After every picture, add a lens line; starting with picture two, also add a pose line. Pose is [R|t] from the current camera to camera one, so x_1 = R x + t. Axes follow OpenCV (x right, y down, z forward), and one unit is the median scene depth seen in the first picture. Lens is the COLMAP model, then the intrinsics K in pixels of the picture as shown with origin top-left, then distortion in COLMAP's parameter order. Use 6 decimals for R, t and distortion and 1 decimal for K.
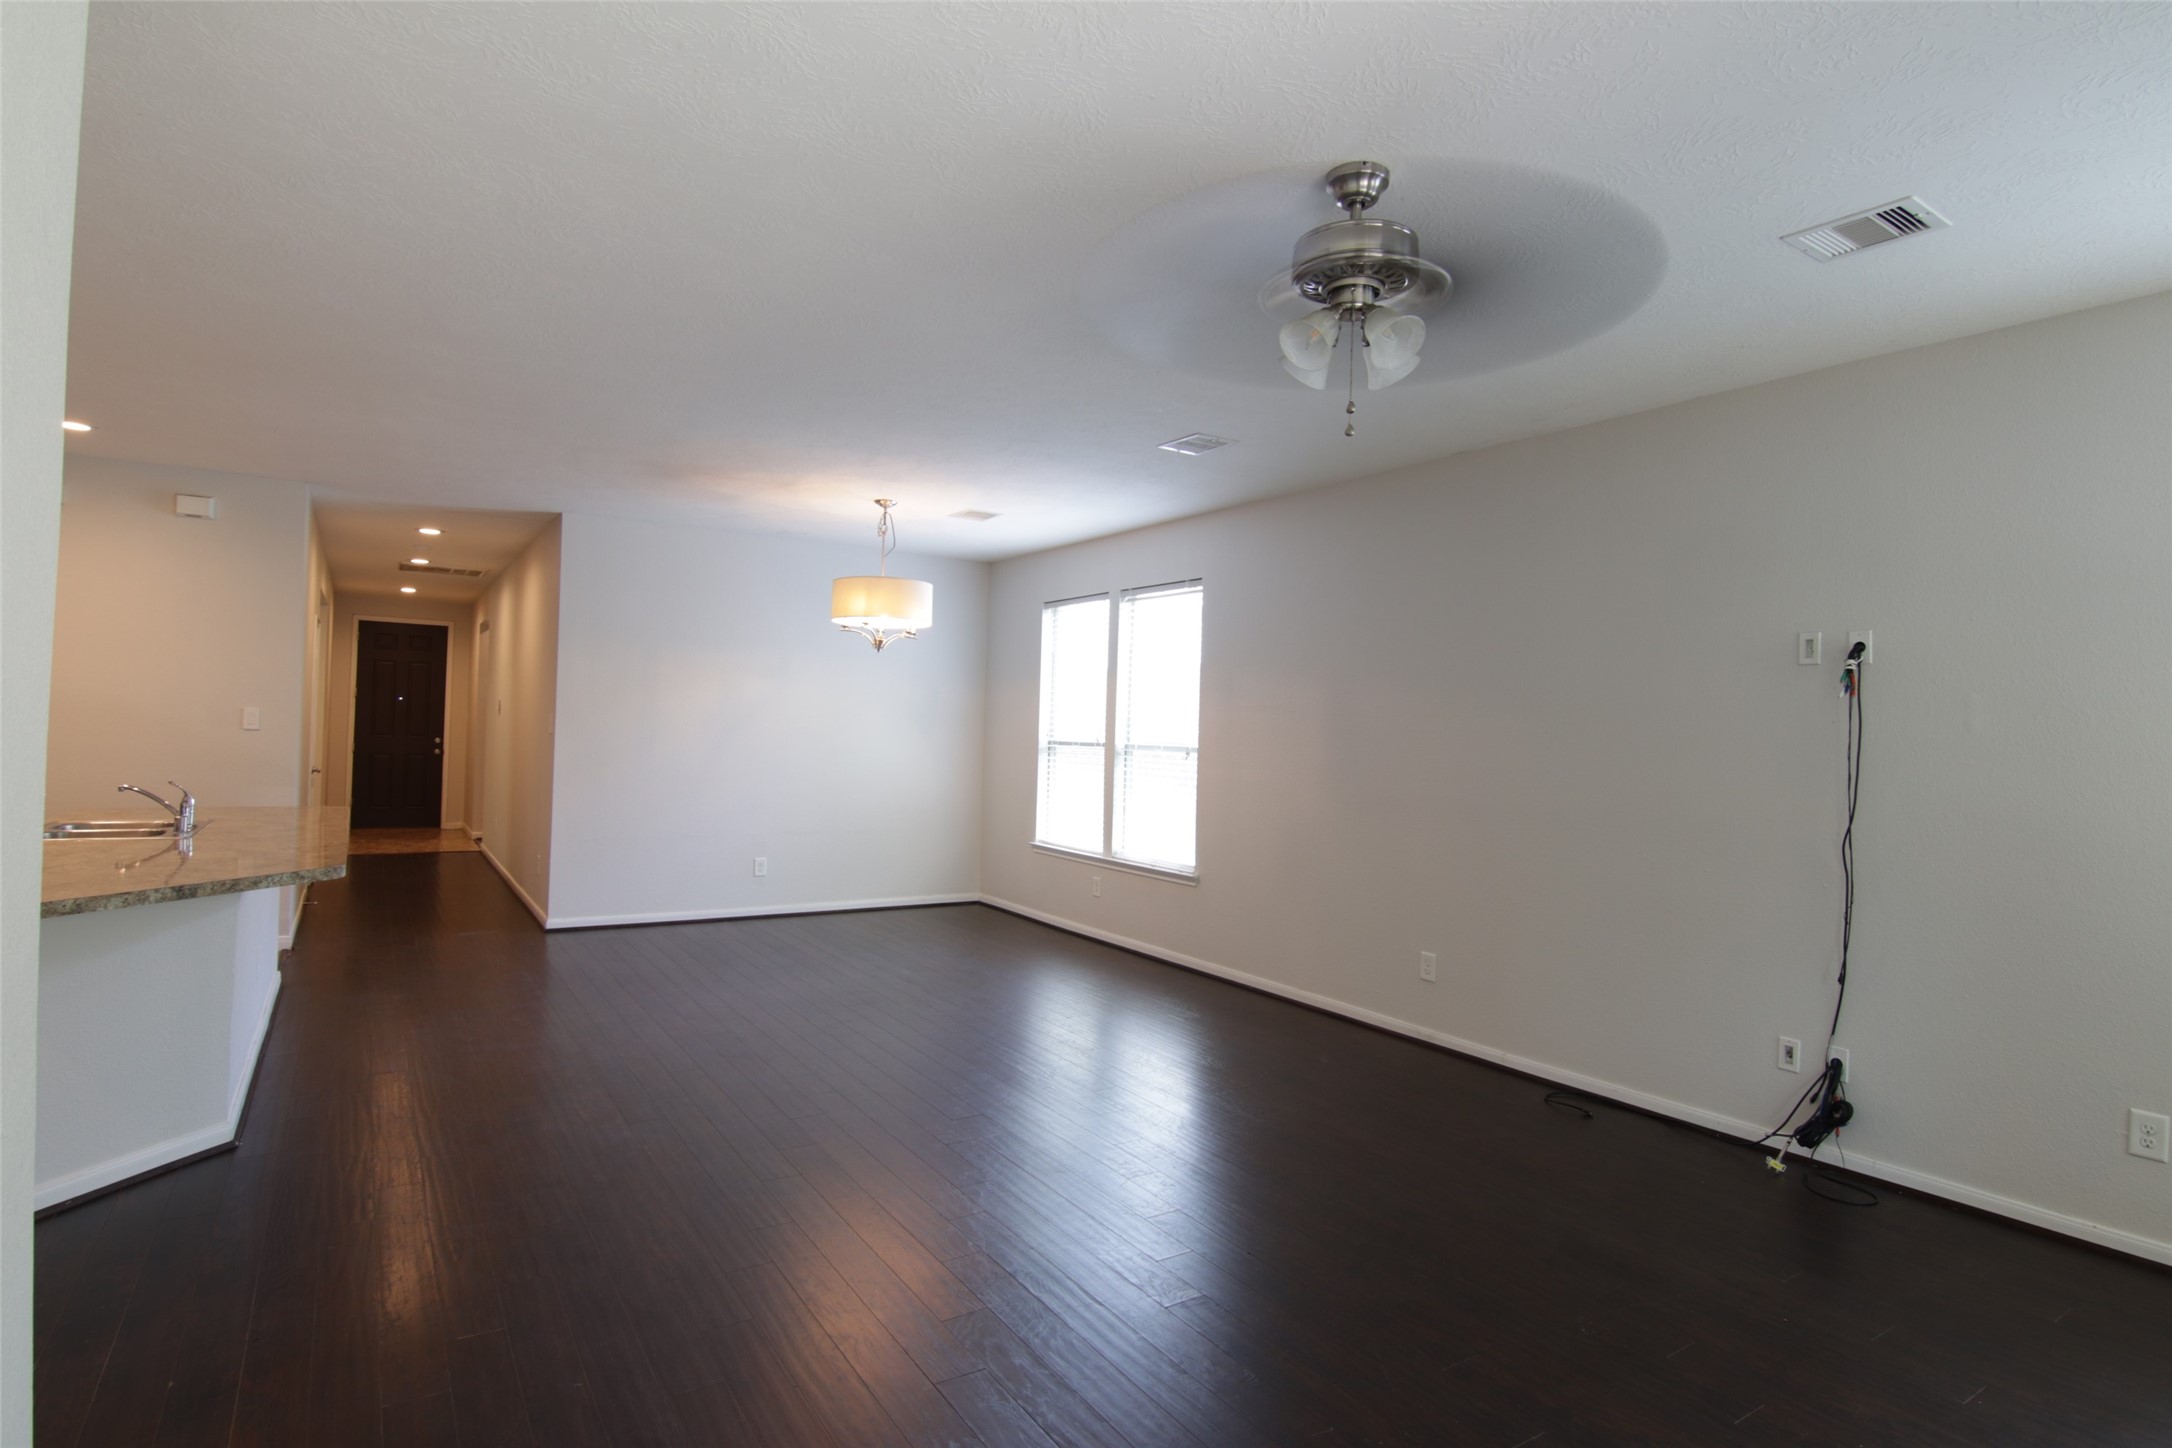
lens RADIAL K [[1107.9, 0, 1080.2], [0, 1107.9, 716.7], [0, 0, 1]] dist [-0.003112, -0.013687]
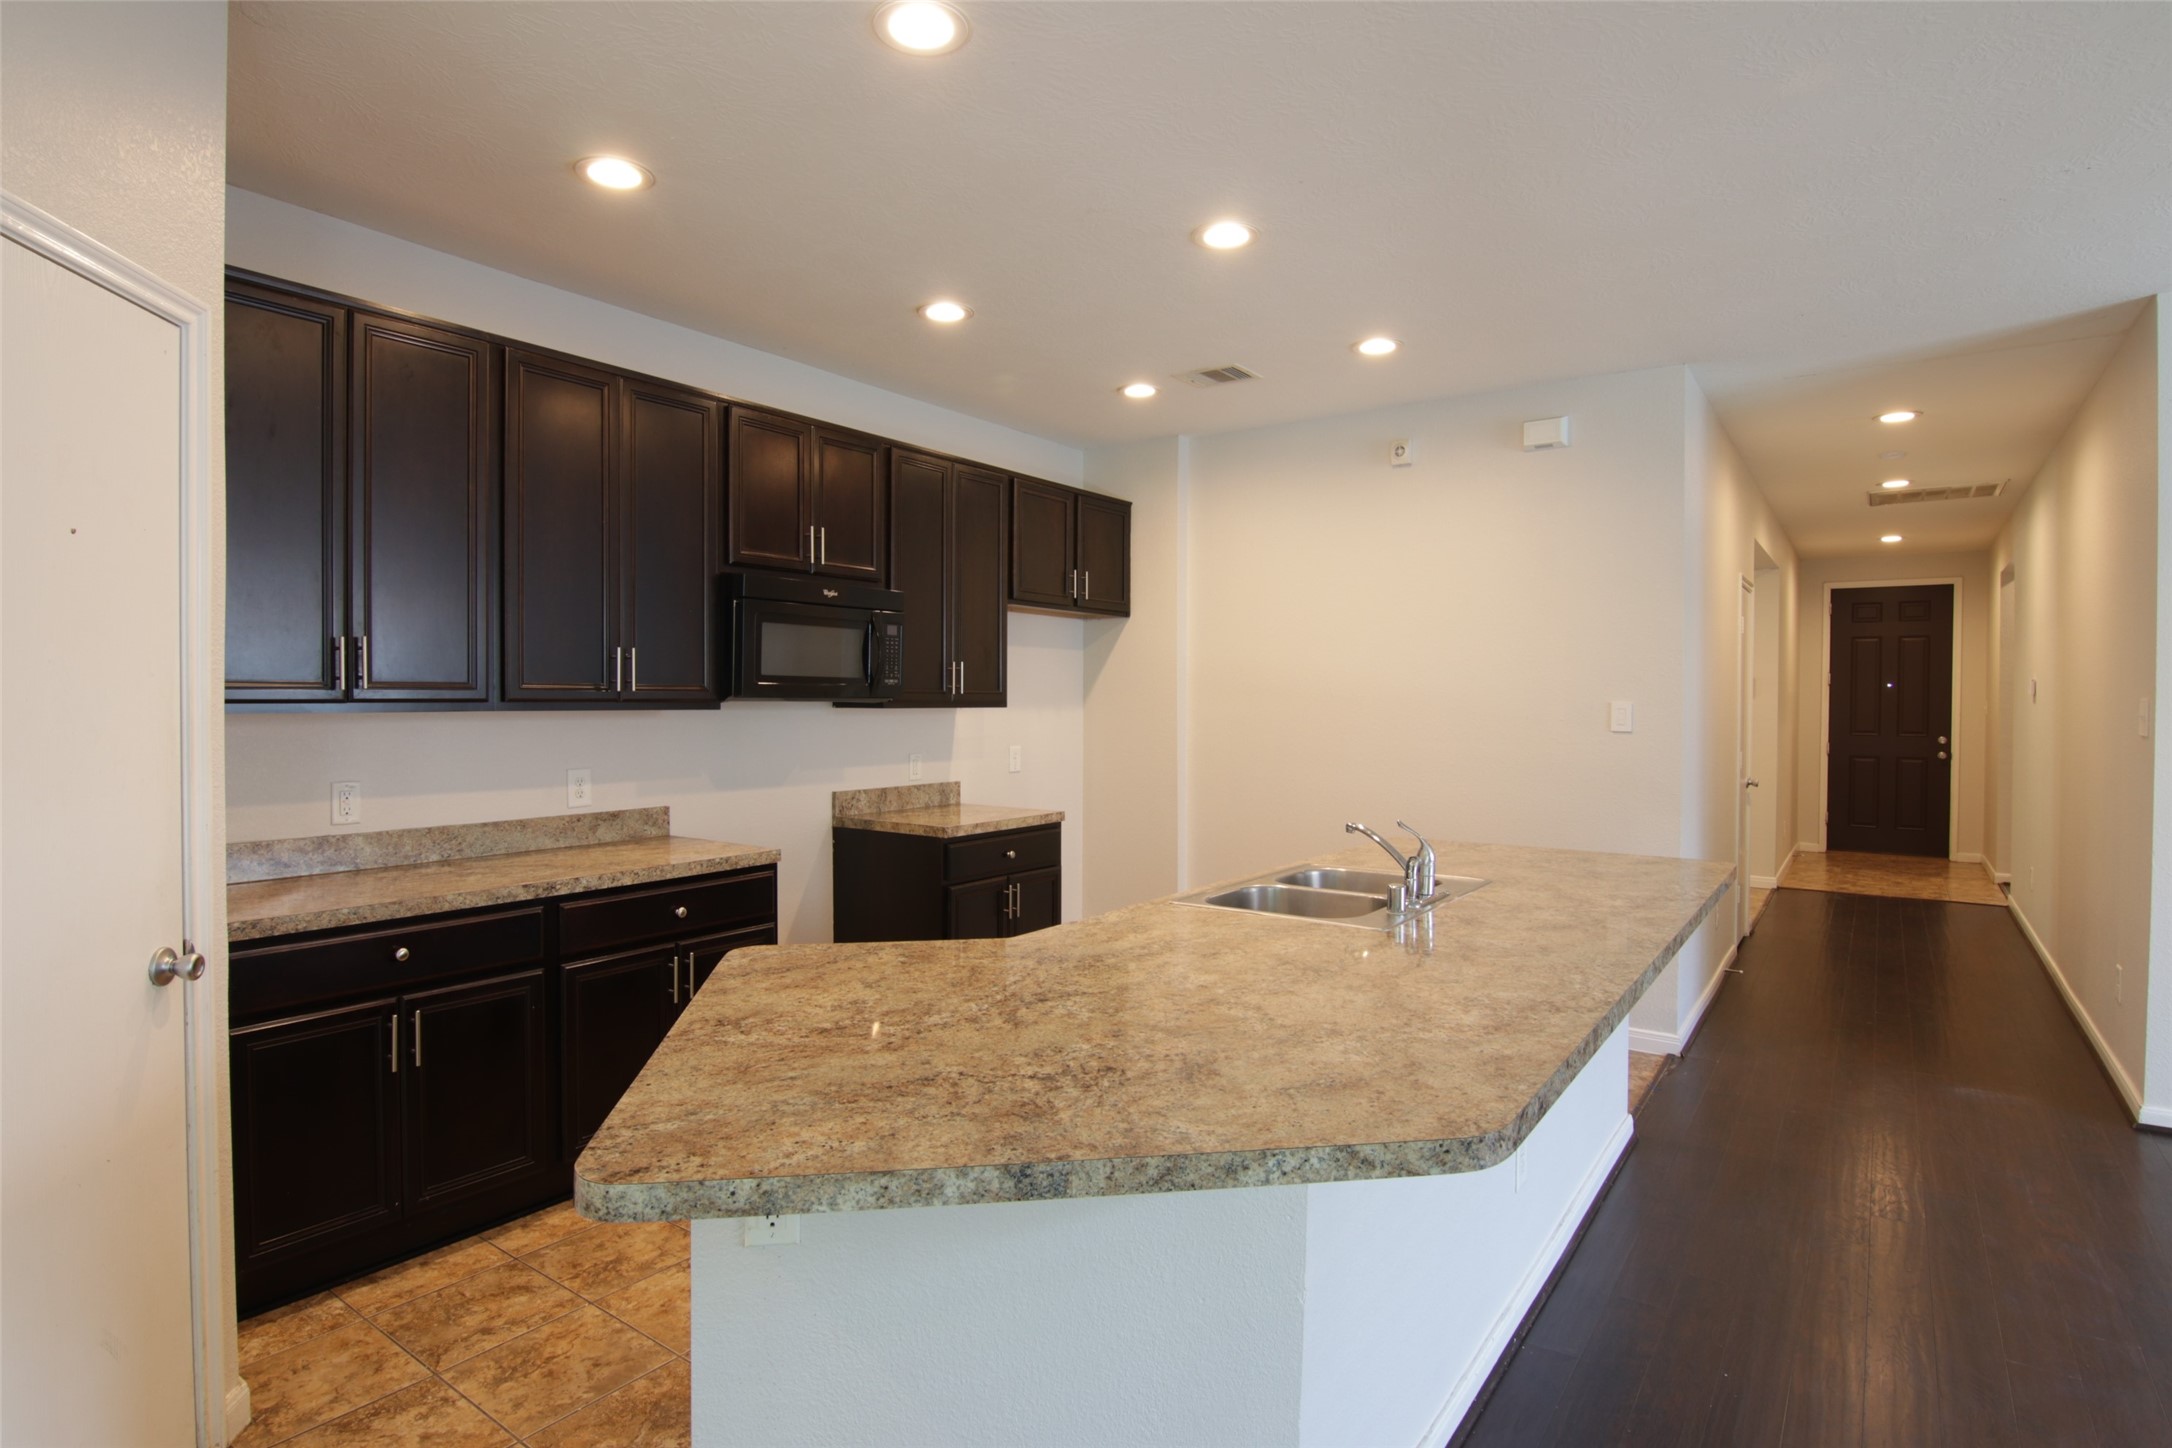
lens RADIAL K [[1107.9, 0, 1080.2], [0, 1107.9, 716.7], [0, 0, 1]] dist [-0.003112, -0.013687]
pose [[0.358298, -0.014049, -0.933501, -0.166362], [0.019212, 0.999786, -0.007673, 0.000582], [0.933409, -0.015185, 0.358492, 0.326565]]
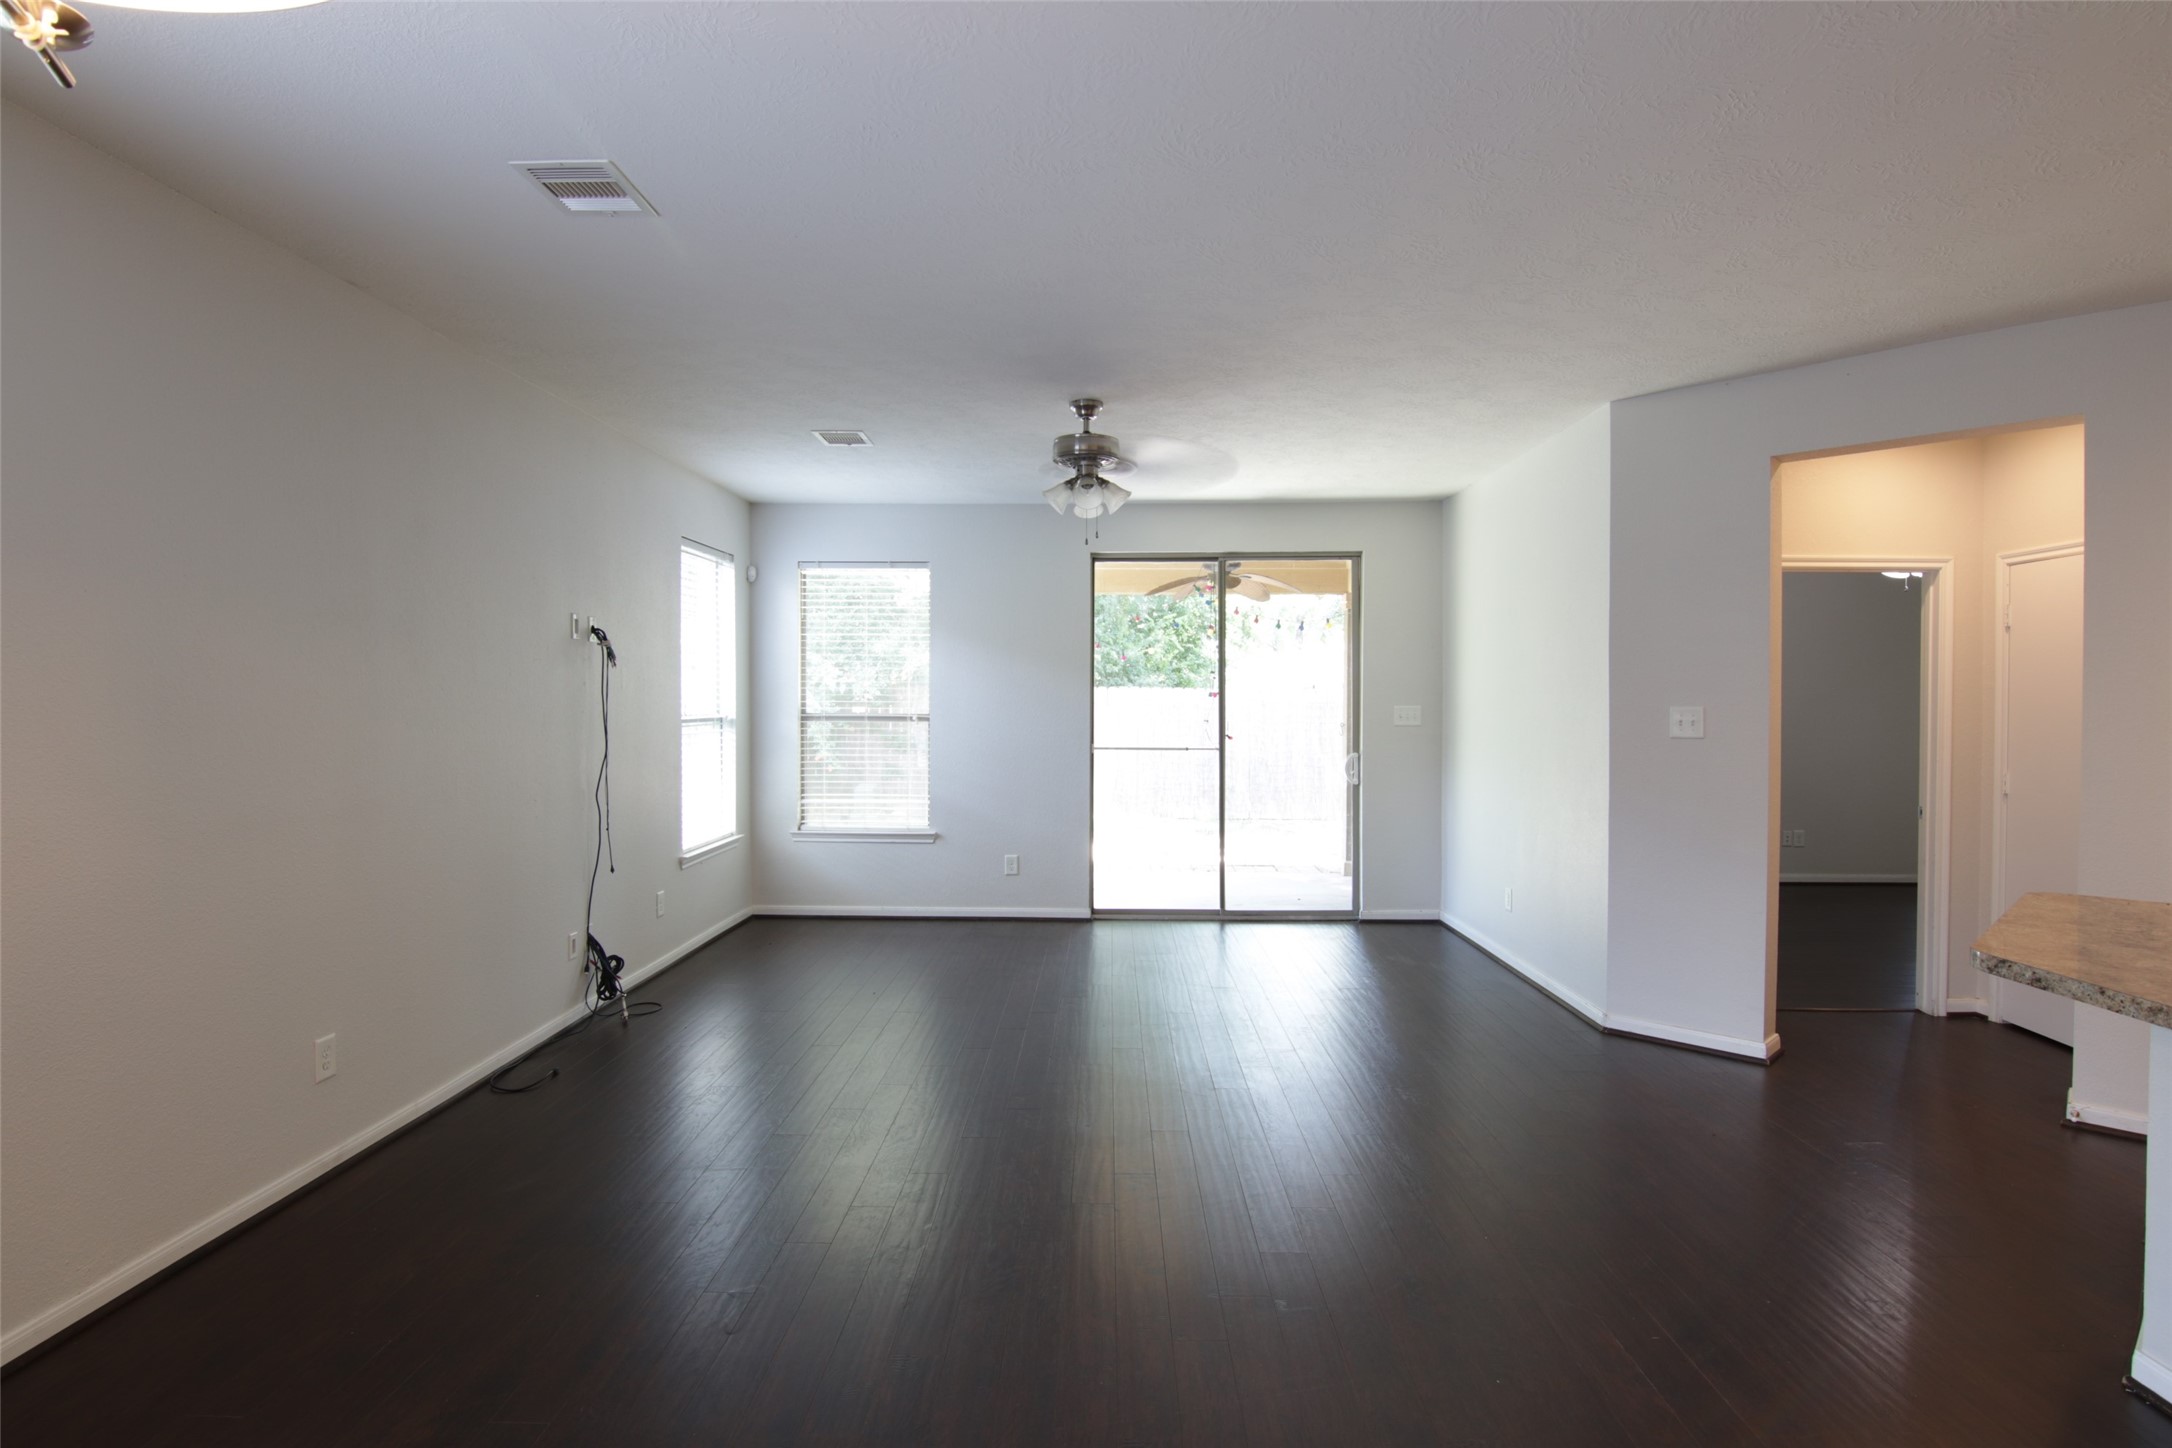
lens RADIAL K [[1107.9, 0, 1080.2], [0, 1107.9, 716.7], [0, 0, 1]] dist [-0.003112, -0.013687]
pose [[-0.825213, -0.039369, 0.563448, -0.256310], [-0.033778, 0.999222, 0.020346, -0.000751], [-0.563811, -0.002242, -0.825901, 0.812120]]
